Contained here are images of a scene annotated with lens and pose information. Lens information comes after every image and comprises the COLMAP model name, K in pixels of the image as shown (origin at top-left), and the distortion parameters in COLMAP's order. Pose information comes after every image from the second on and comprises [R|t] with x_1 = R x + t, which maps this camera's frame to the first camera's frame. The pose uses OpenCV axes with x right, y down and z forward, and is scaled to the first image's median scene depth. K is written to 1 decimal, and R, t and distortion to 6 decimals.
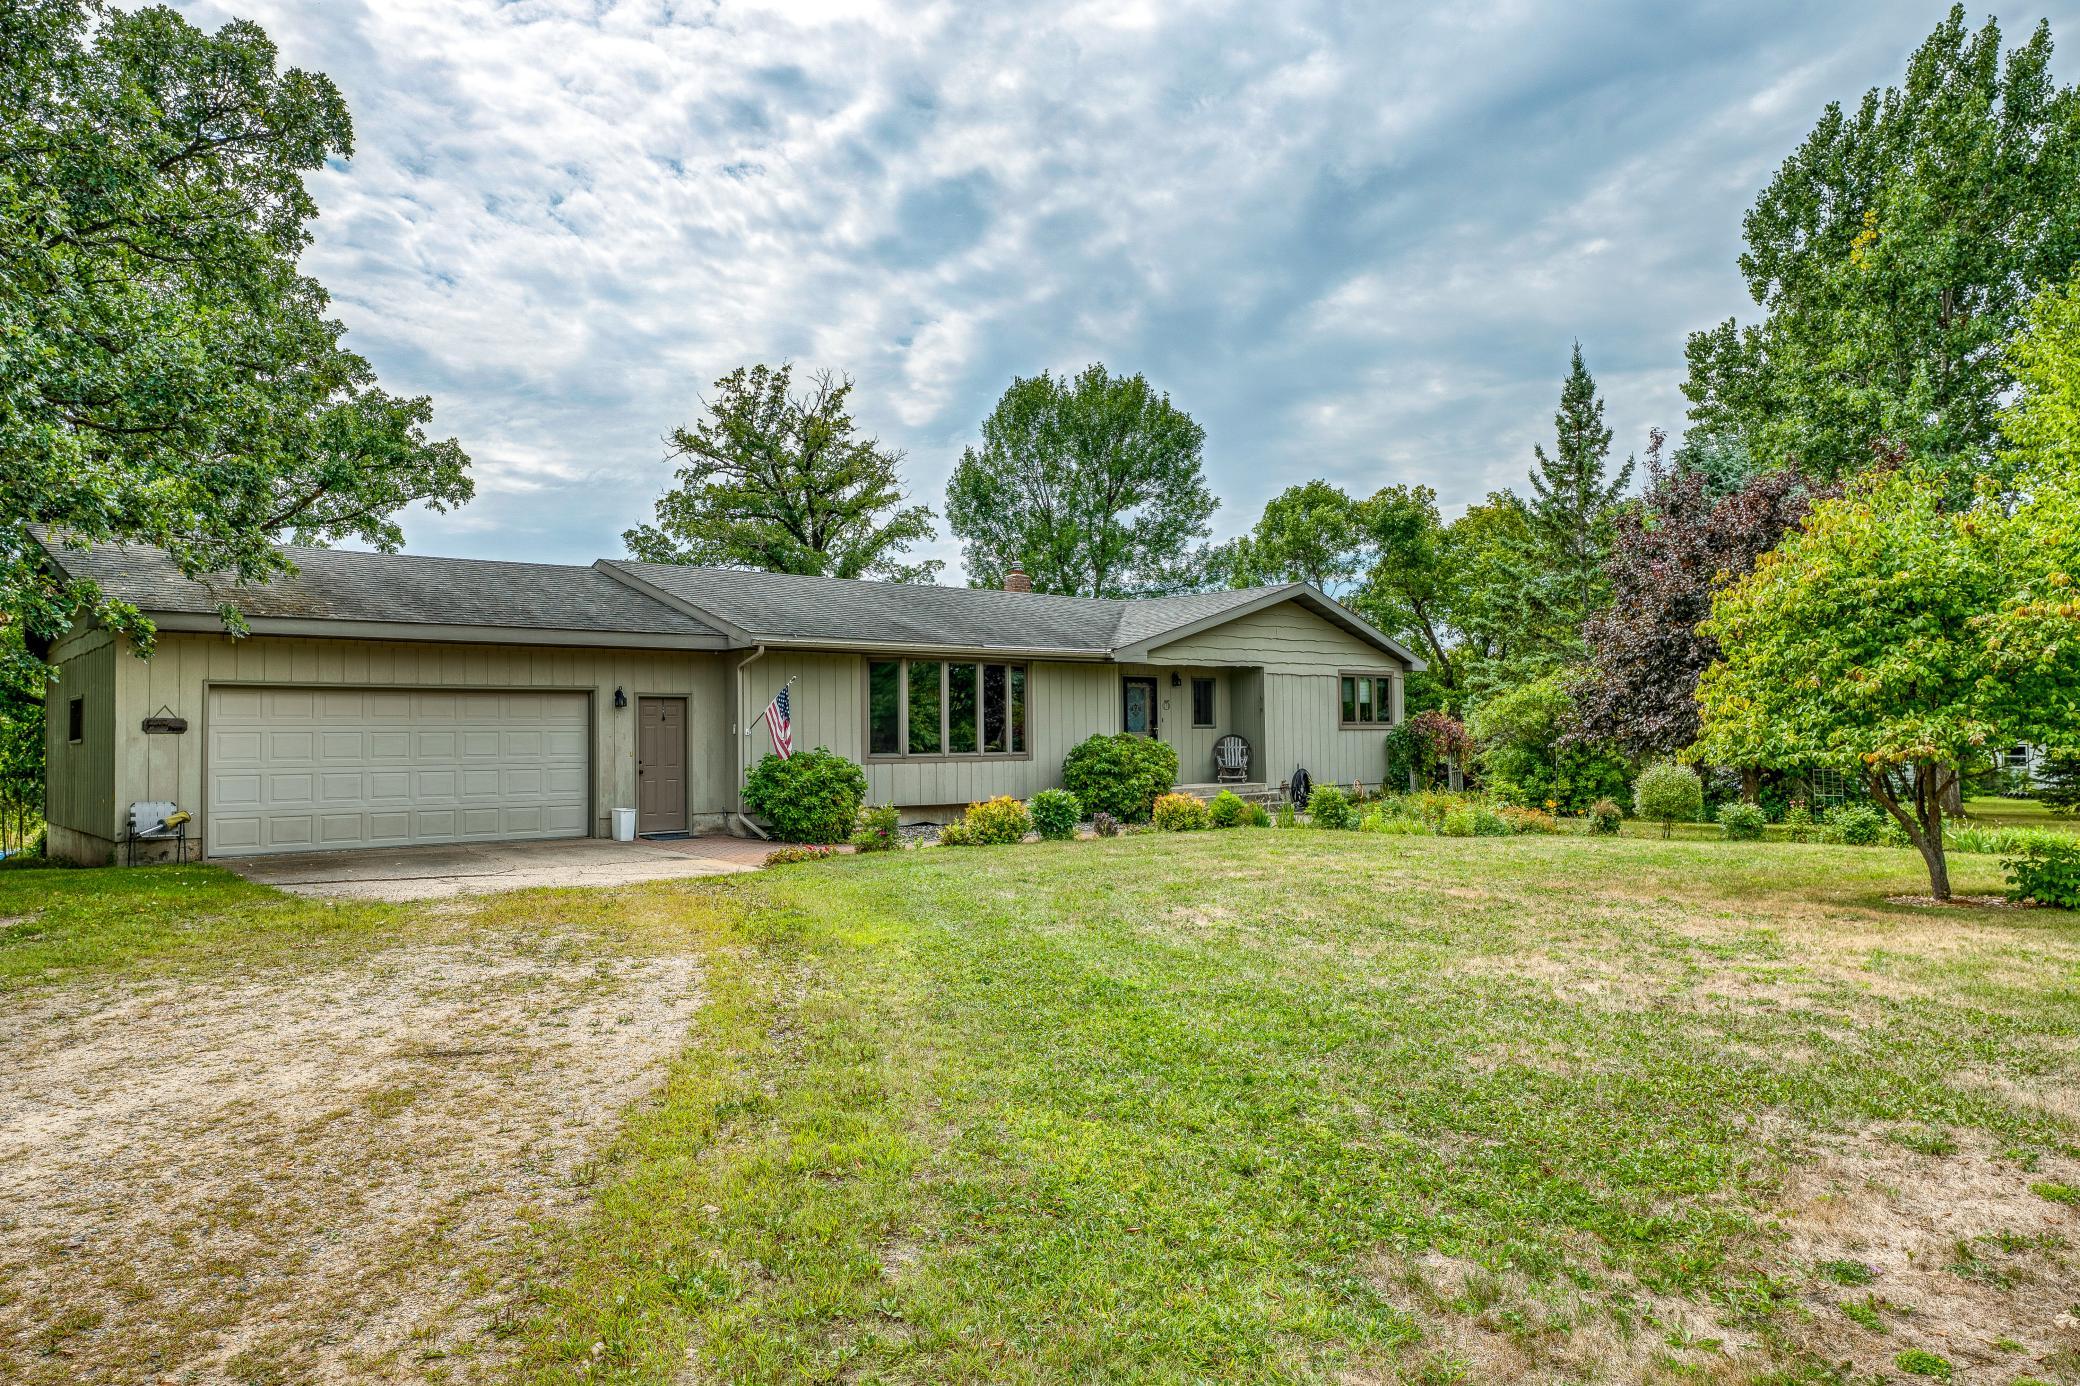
lens RADIAL K [[1419.6, 0, 991.2], [0, 1419.6, 705.2], [0, 0, 1]] dist [0.004284, 0.000061]
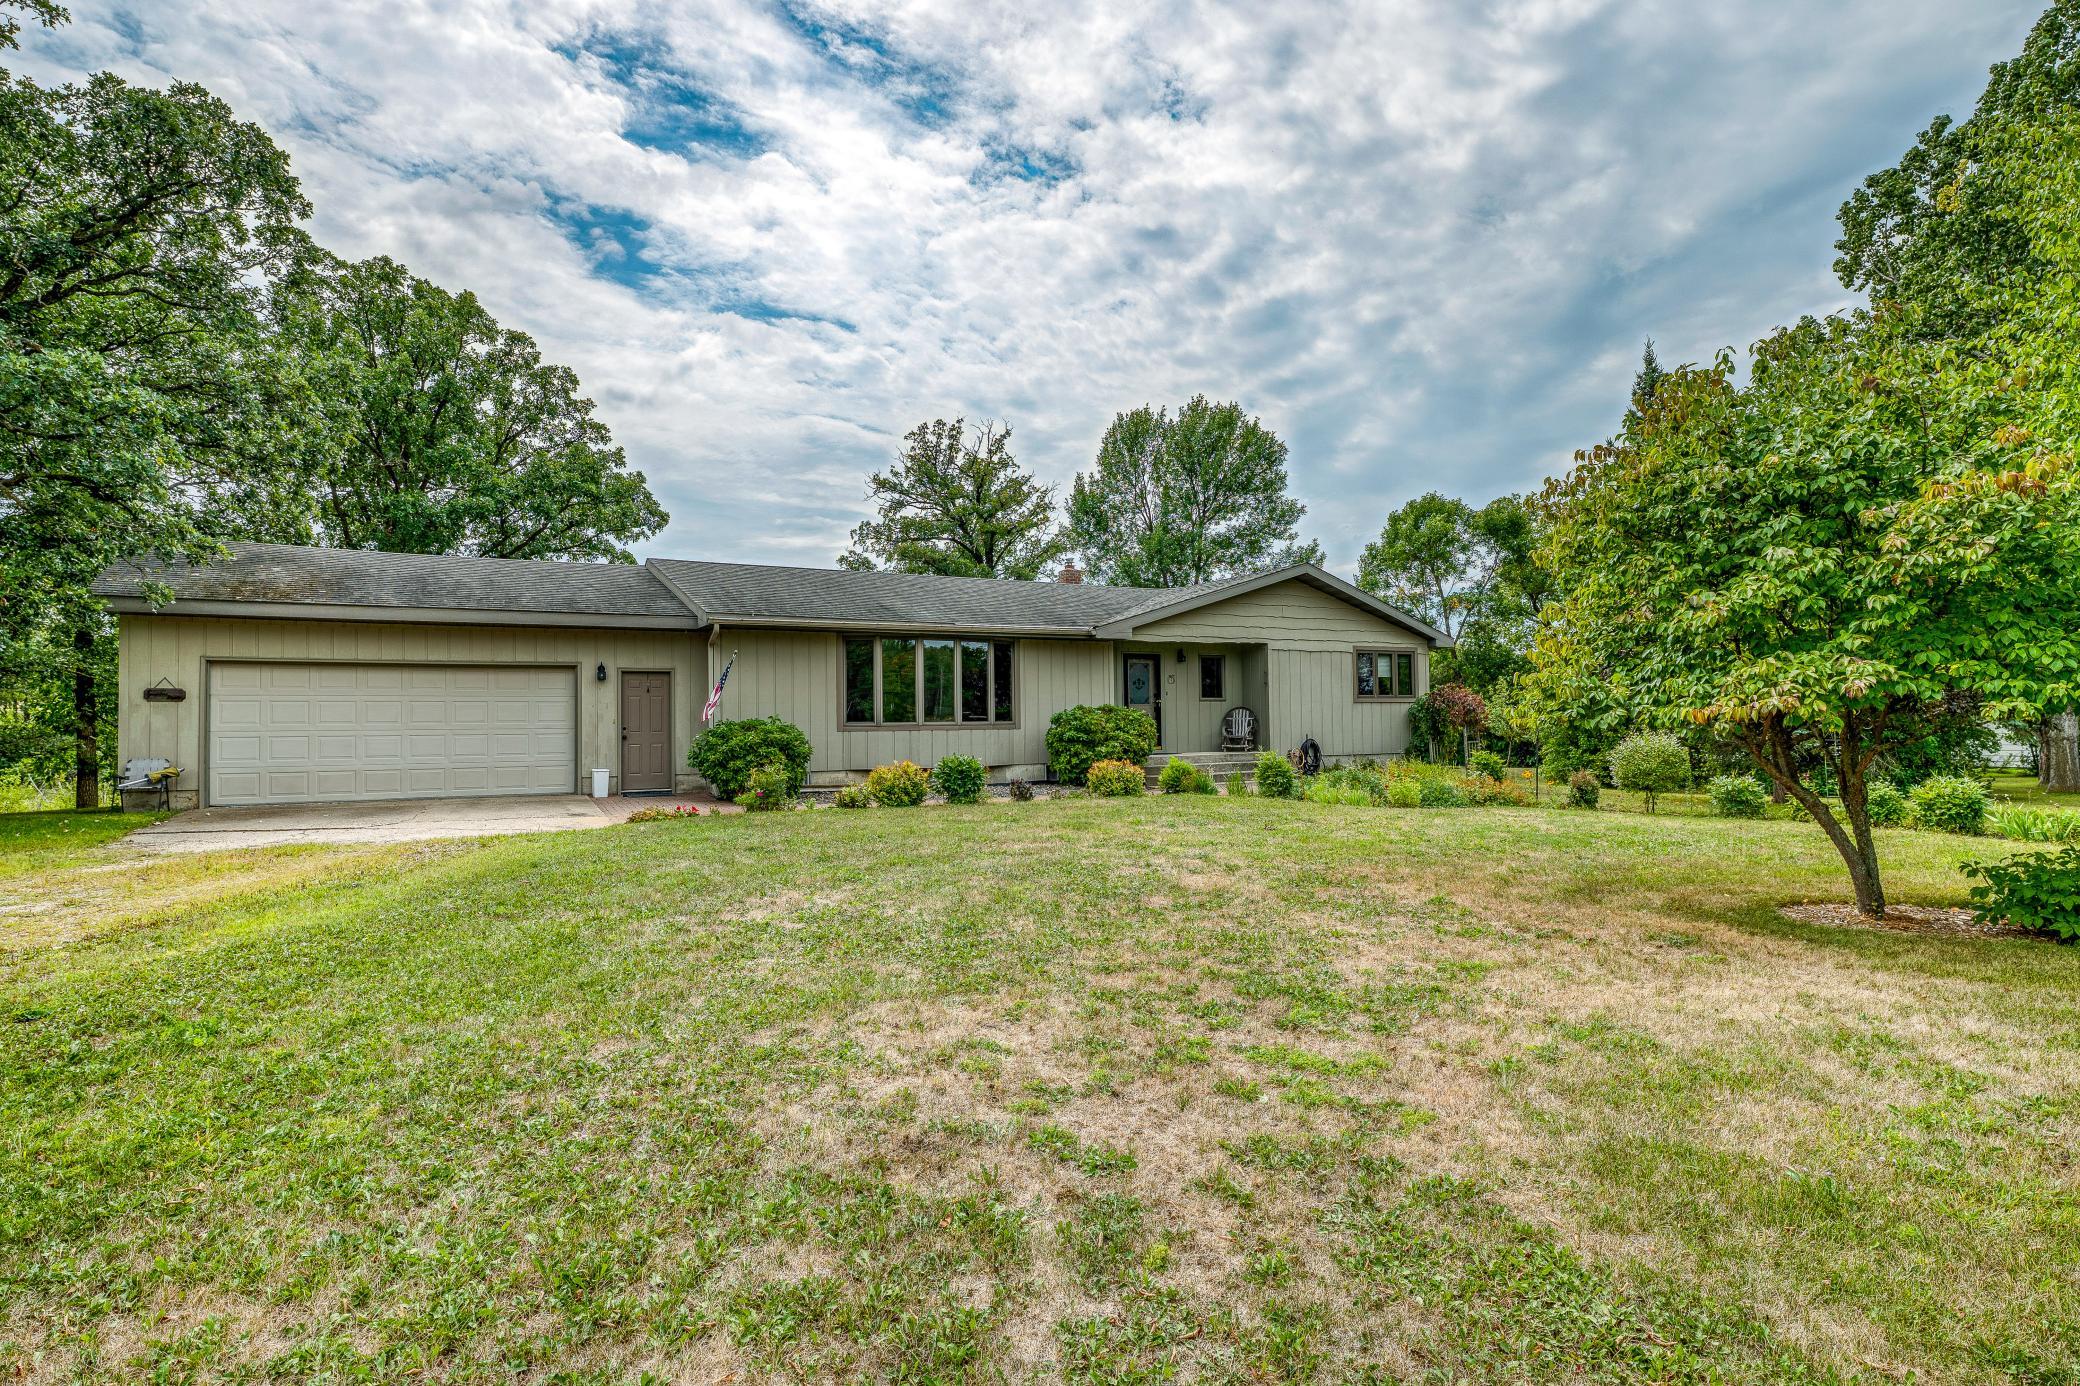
lens RADIAL K [[1066.1, 0, 962.2], [0, 1066.1, 687.4], [0, 0, 1]] dist [0.003542, 0.000092]
pose [[0.972611, -0.006643, -0.232344, 0.154781], [0.005469, 0.999969, -0.005694, 0.009545], [0.232375, 0.004267, 0.972617, 0.161463]]
